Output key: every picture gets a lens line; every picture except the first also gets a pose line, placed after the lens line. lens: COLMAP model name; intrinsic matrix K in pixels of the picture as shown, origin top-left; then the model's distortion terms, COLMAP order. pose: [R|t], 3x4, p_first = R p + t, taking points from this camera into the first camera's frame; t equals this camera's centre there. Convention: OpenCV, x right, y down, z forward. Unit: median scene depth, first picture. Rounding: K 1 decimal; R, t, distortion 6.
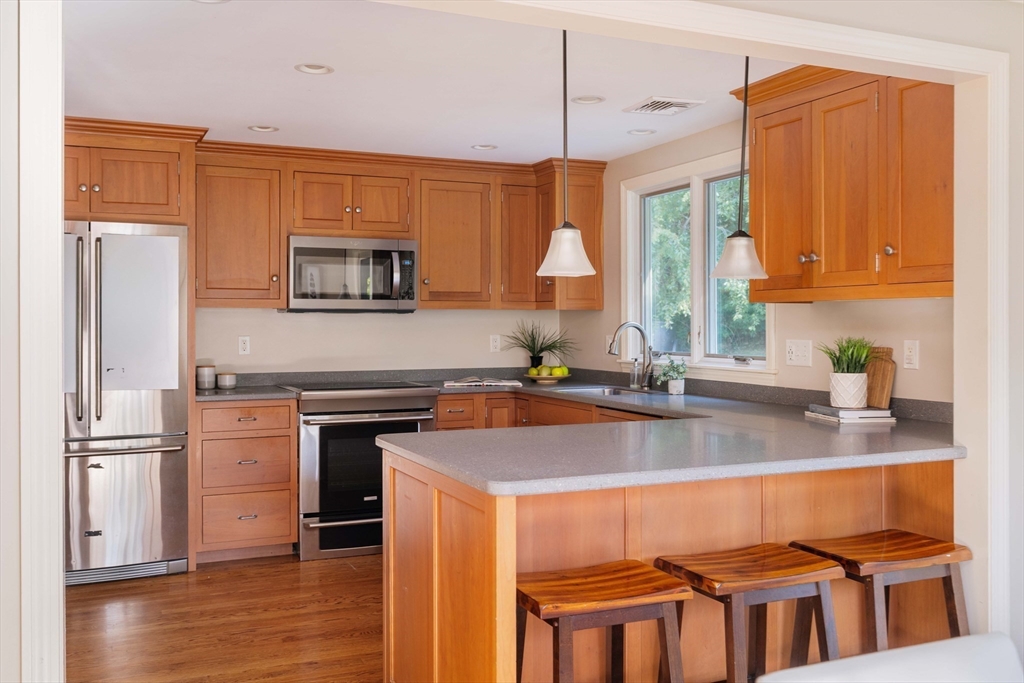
lens RADIAL K [[843.9, 0, 534.4], [0, 843.9, 303.1], [0, 0, 1]] dist [-0.003234, 0.004251]
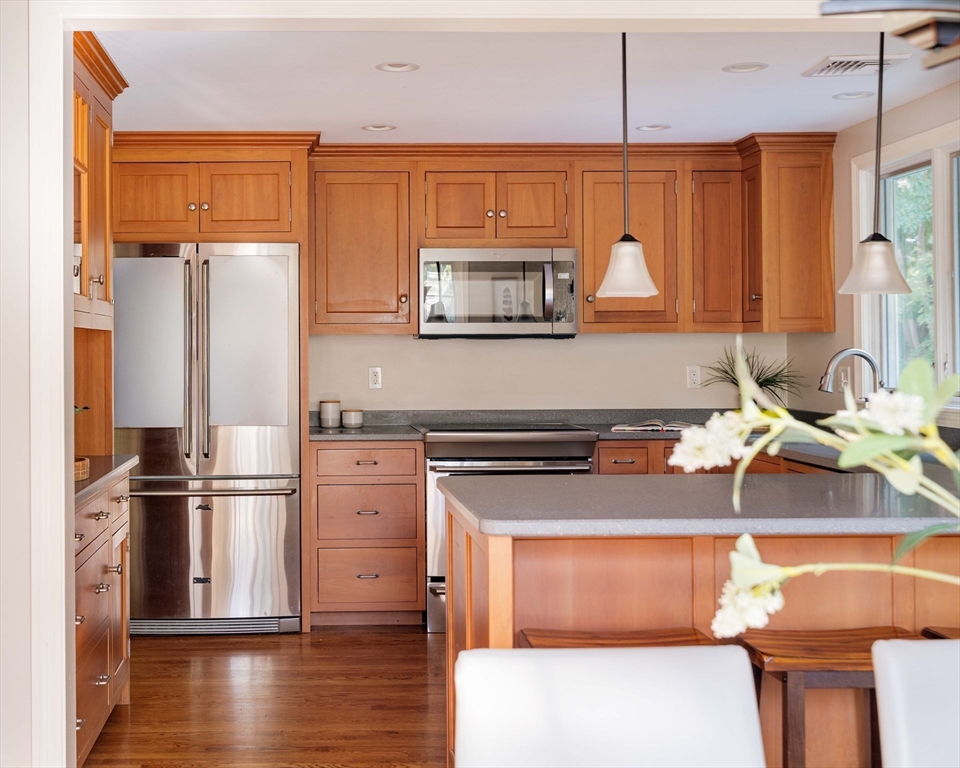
lens RADIAL K [[1188.6, 0, 479.6], [0, 1188.6, 302.7], [0, 0, 1]] dist [0.004923, -0.006962]
pose [[0.944445, -0.016972, -0.328230, 0.157543], [0.011717, 0.999770, -0.017979, -0.003201], [0.328460, 0.013135, 0.944427, -0.107231]]
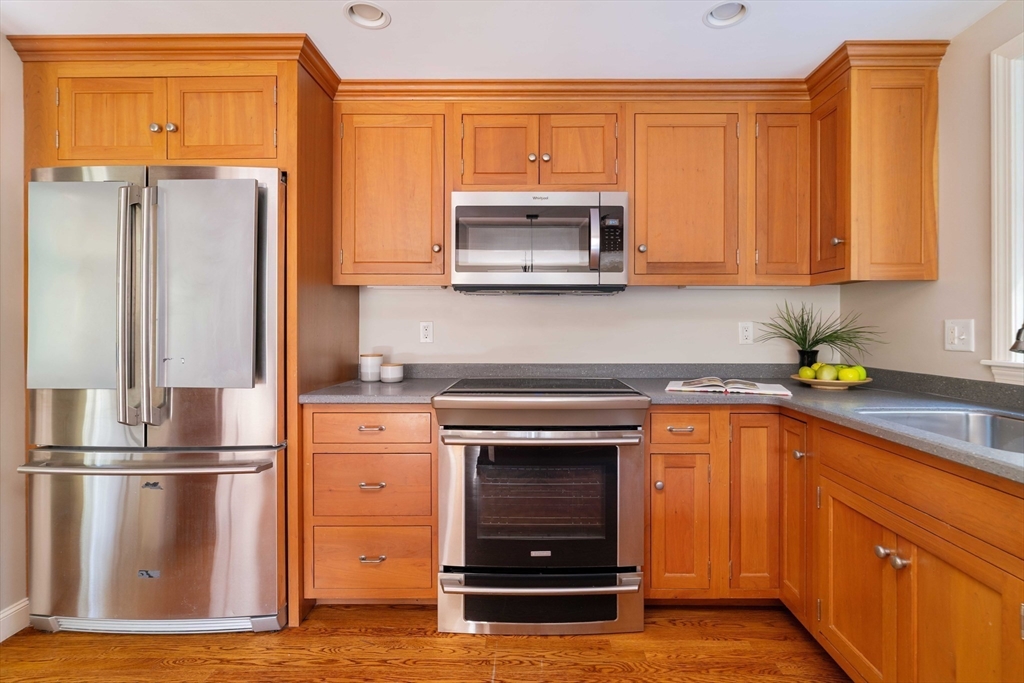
lens RADIAL K [[448.6, 0, 511.0], [0, 448.6, 333.2], [0, 0, 1]] dist [-0.000605, 0.000057]
pose [[0.863457, 0.002962, -0.504414, -0.030601], [0.016064, 0.999314, 0.033366, 0.038172], [0.504167, -0.036913, 0.862817, 0.659533]]
